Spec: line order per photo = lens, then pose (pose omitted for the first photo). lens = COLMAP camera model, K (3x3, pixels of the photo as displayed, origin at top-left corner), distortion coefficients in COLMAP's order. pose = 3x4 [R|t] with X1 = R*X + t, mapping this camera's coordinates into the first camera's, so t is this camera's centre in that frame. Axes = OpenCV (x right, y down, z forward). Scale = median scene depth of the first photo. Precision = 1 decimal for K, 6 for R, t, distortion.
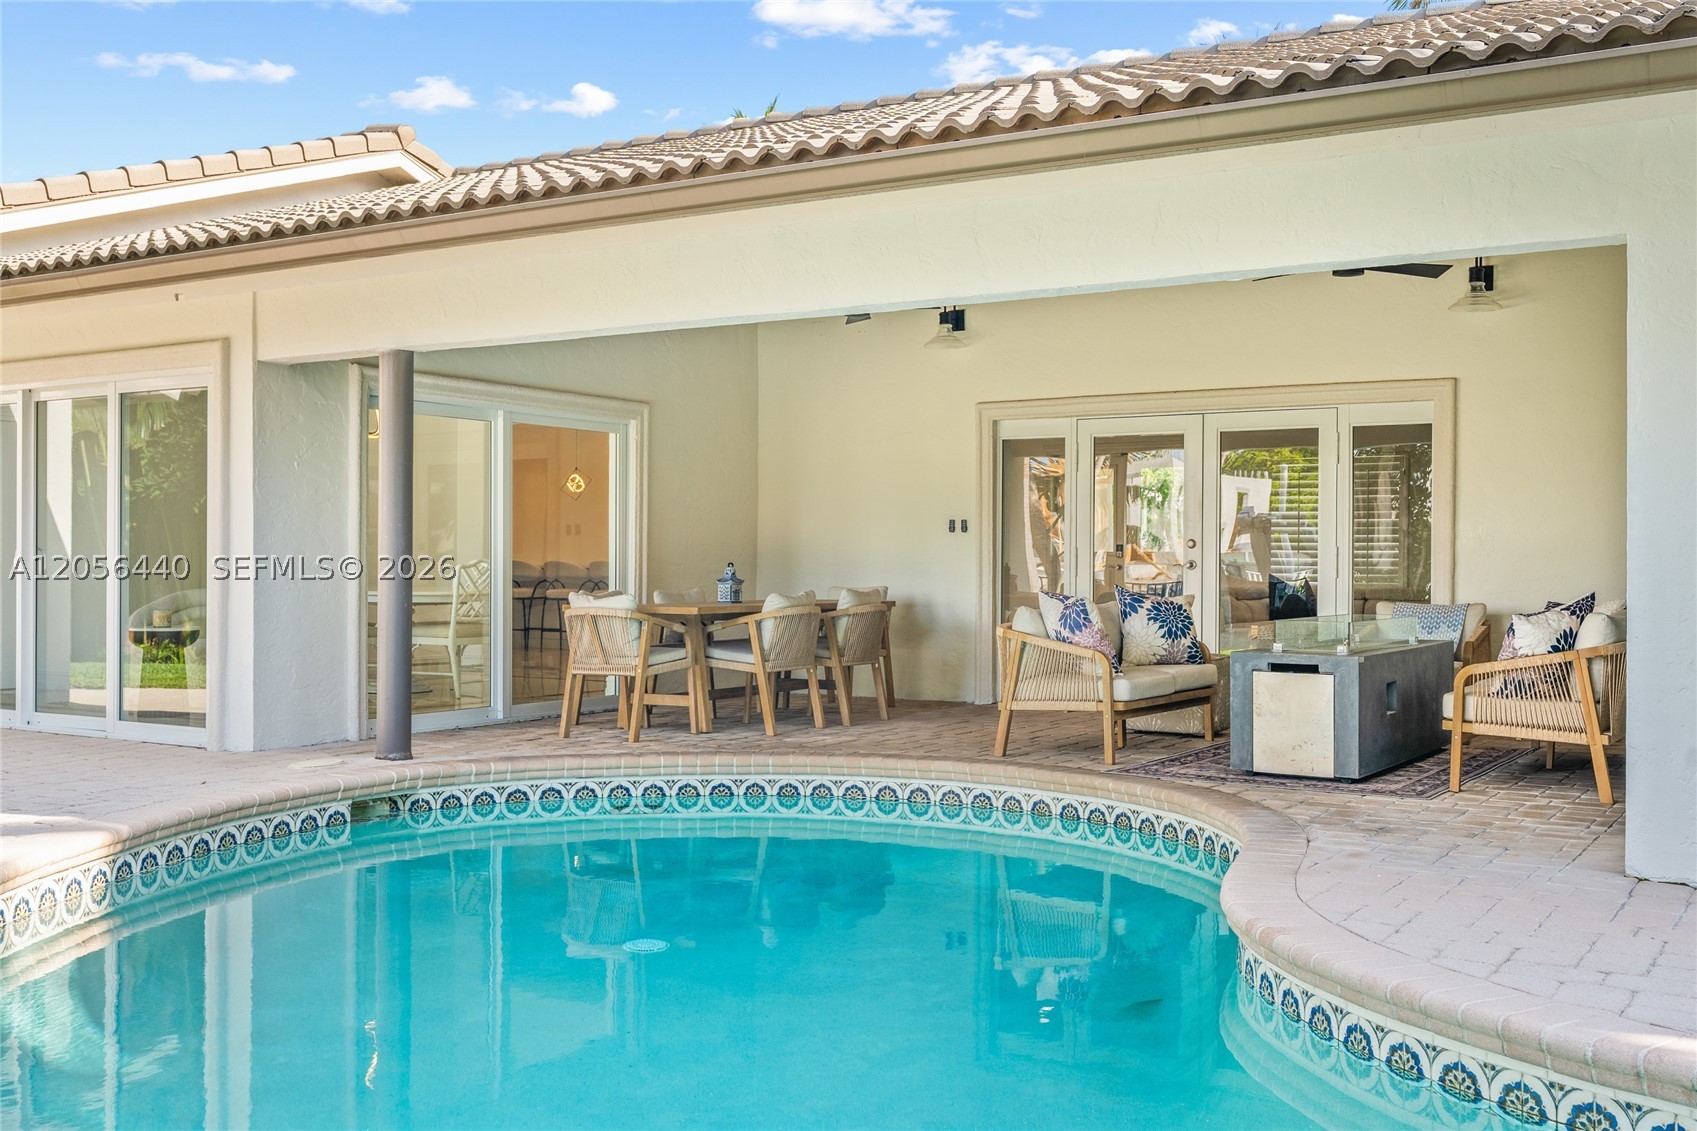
lens RADIAL K [[1665.0, 0, 856.3], [0, 1665.0, 595.8], [0, 0, 1]] dist [0.001114, -0.006496]
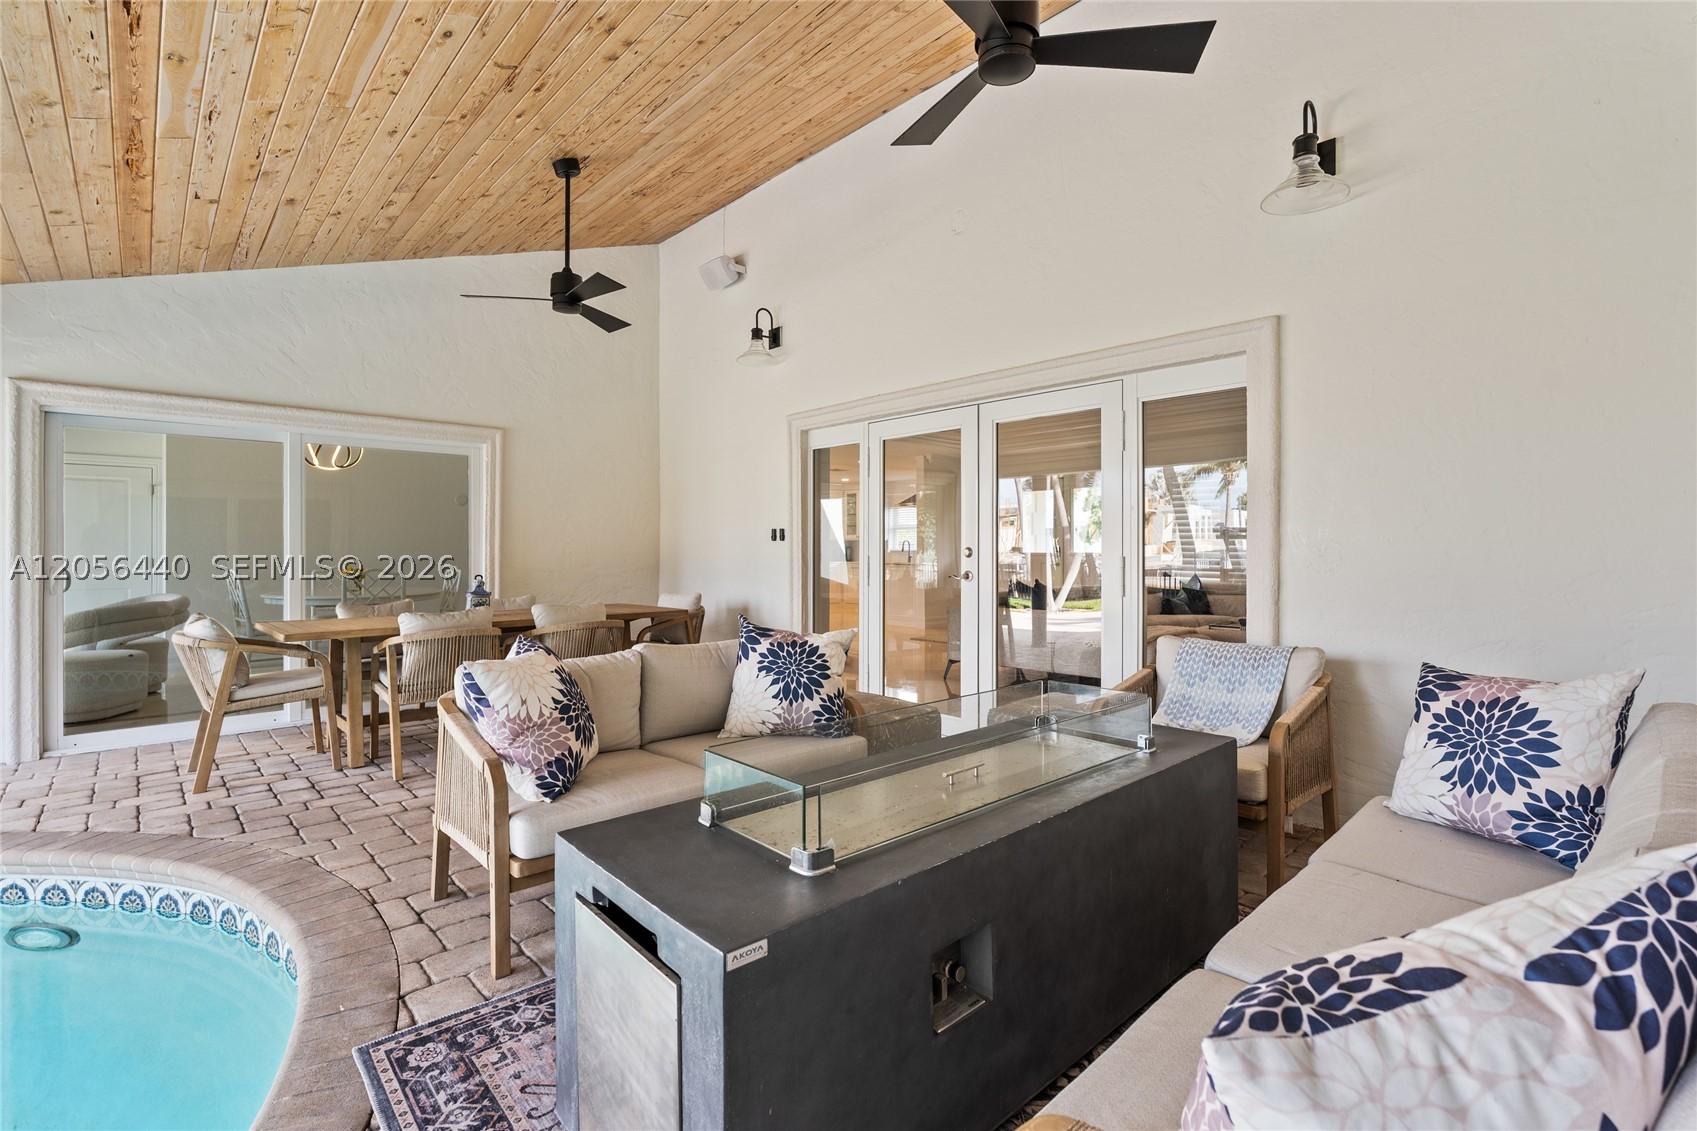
lens RADIAL K [[765.9, 0, 848.5], [0, 765.9, 565.5], [0, 0, 1]] dist [-0.004178, -0.000091]
pose [[0.967342, -0.002033, -0.253465, 0.280254], [0.001689, 0.999997, -0.001574, -0.027165], [0.253468, 0.001094, 0.967343, 0.677579]]
